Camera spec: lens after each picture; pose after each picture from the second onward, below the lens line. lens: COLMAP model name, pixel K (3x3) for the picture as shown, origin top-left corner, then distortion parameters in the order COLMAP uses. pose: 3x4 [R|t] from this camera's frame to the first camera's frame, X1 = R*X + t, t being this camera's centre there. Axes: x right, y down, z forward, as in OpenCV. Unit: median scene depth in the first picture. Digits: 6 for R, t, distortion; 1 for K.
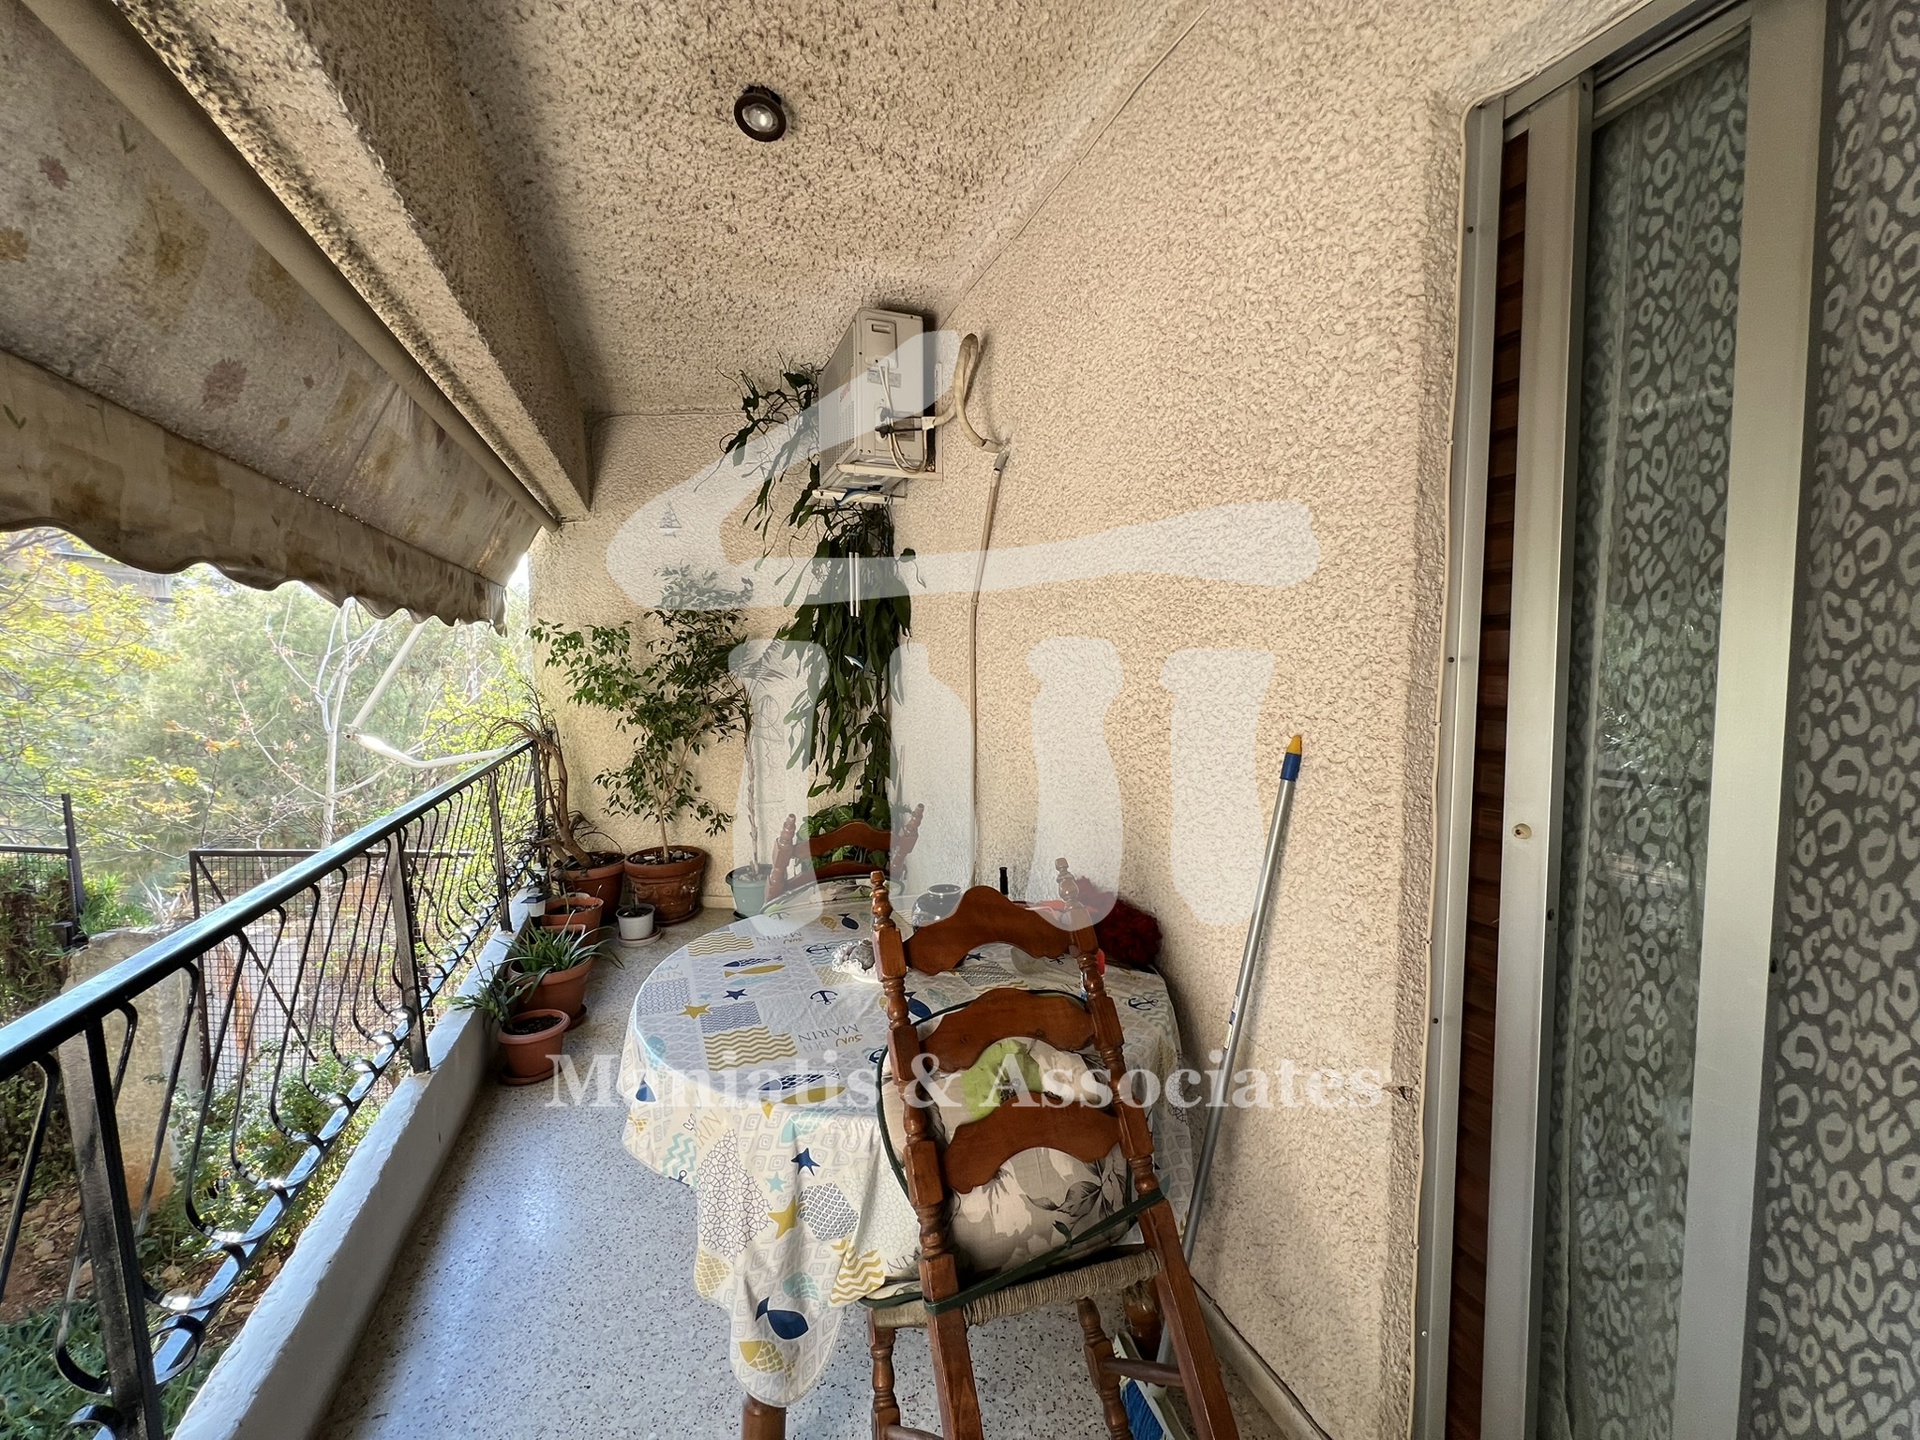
lens RADIAL K [[768.4, 0, 953.1], [0, 768.4, 719.4], [0, 0, 1]] dist [-0.002753, 0.000918]
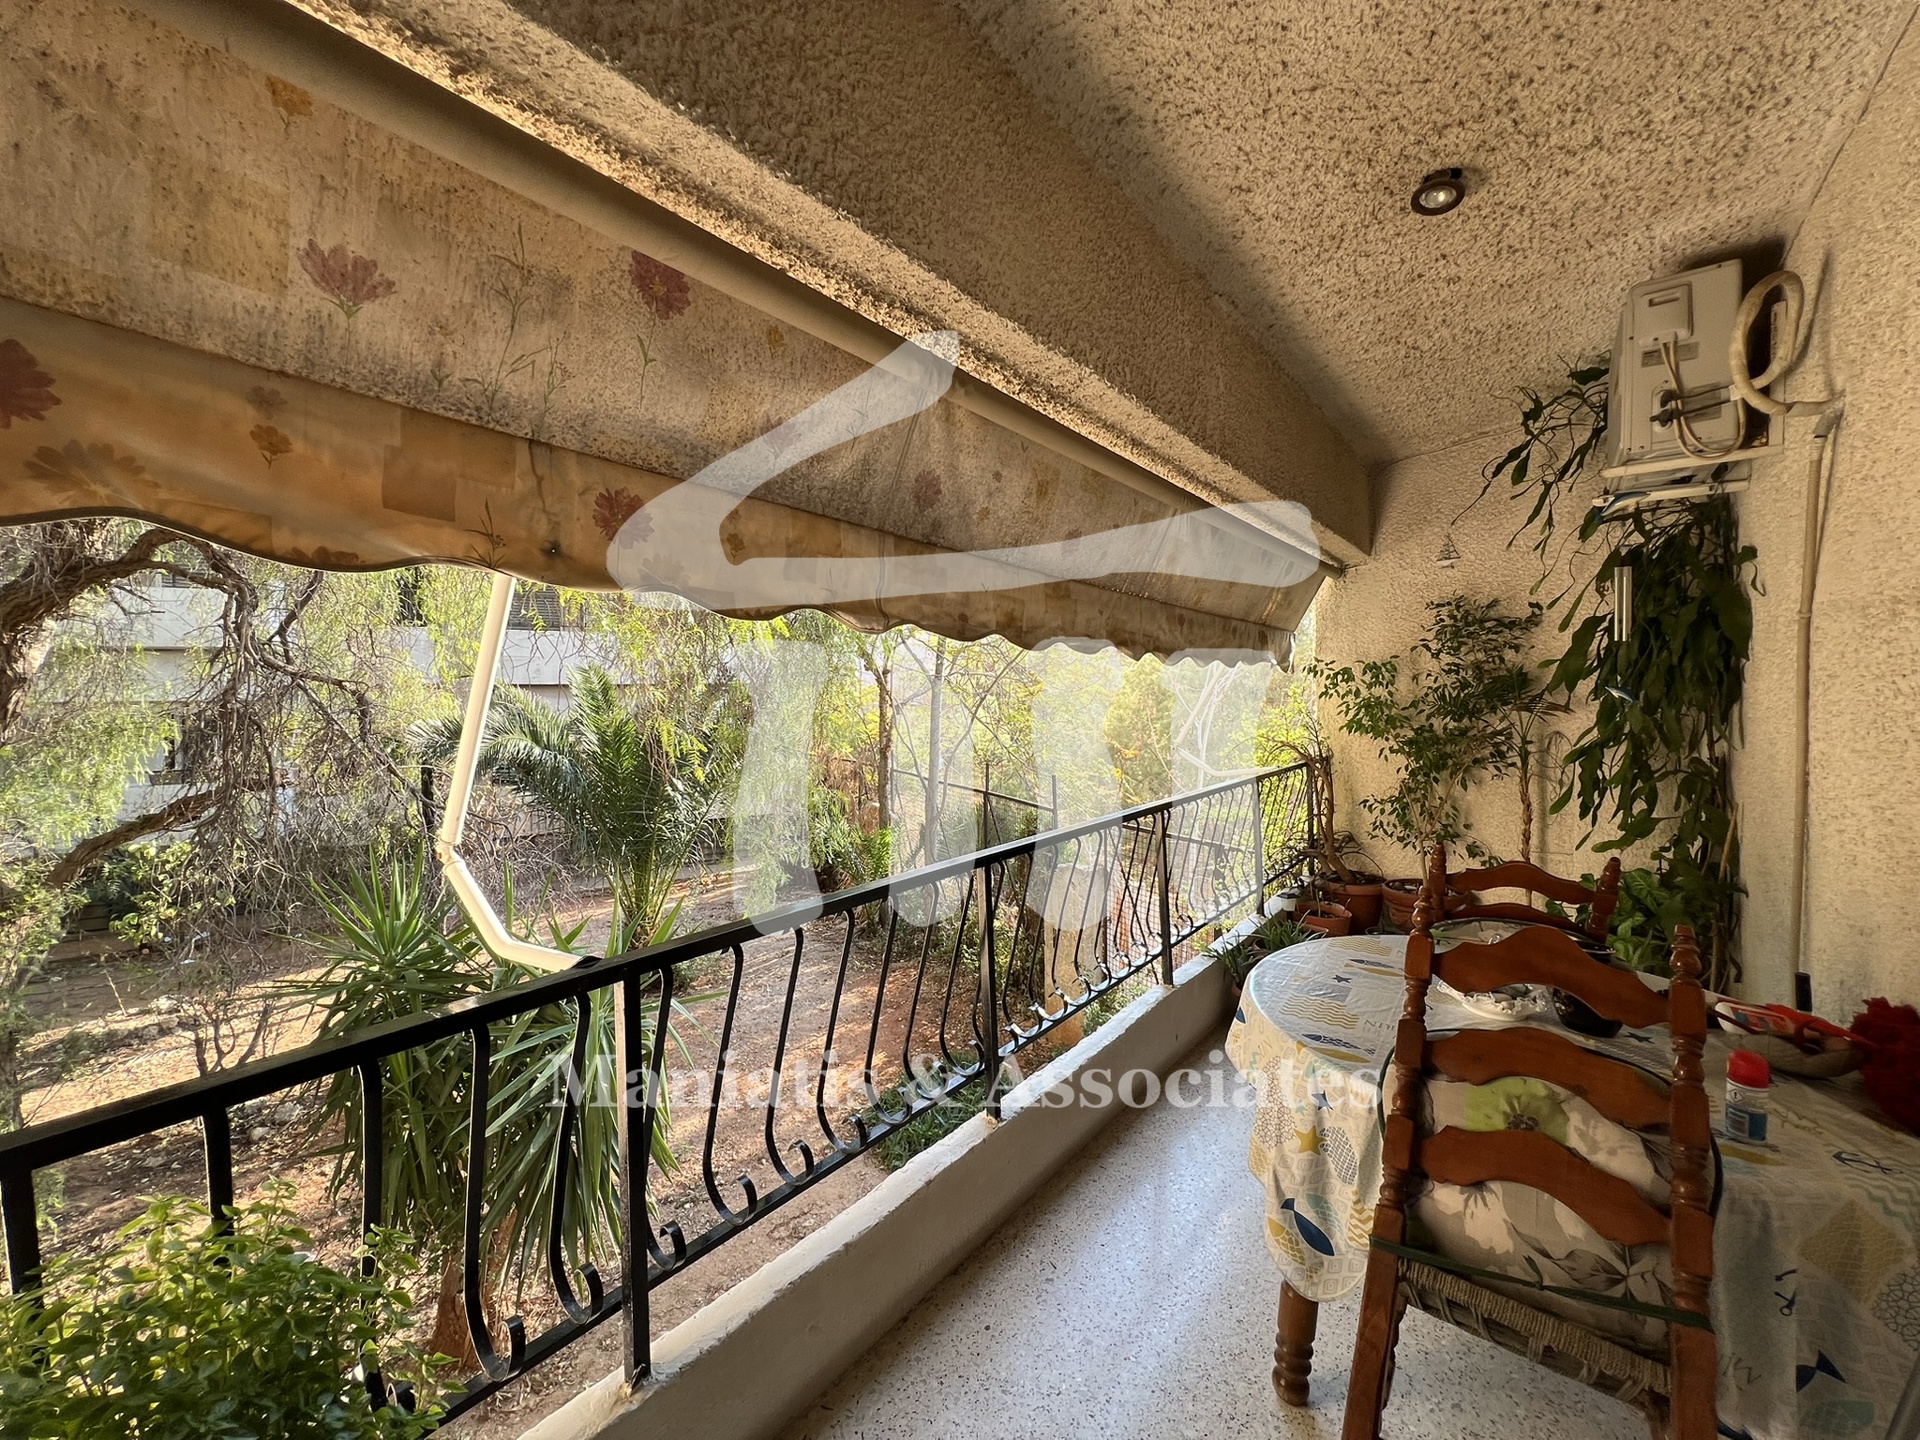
lens RADIAL K [[768.4, 0, 955.0], [0, 768.4, 724.8], [0, 0, 1]] dist [-0.002753, 0.000918]
pose [[0.520539, 0.030460, -0.853295, 0.176251], [-0.059195, 0.998246, -0.000477, 0.002637], [0.851784, 0.050759, 0.521429, -0.058722]]
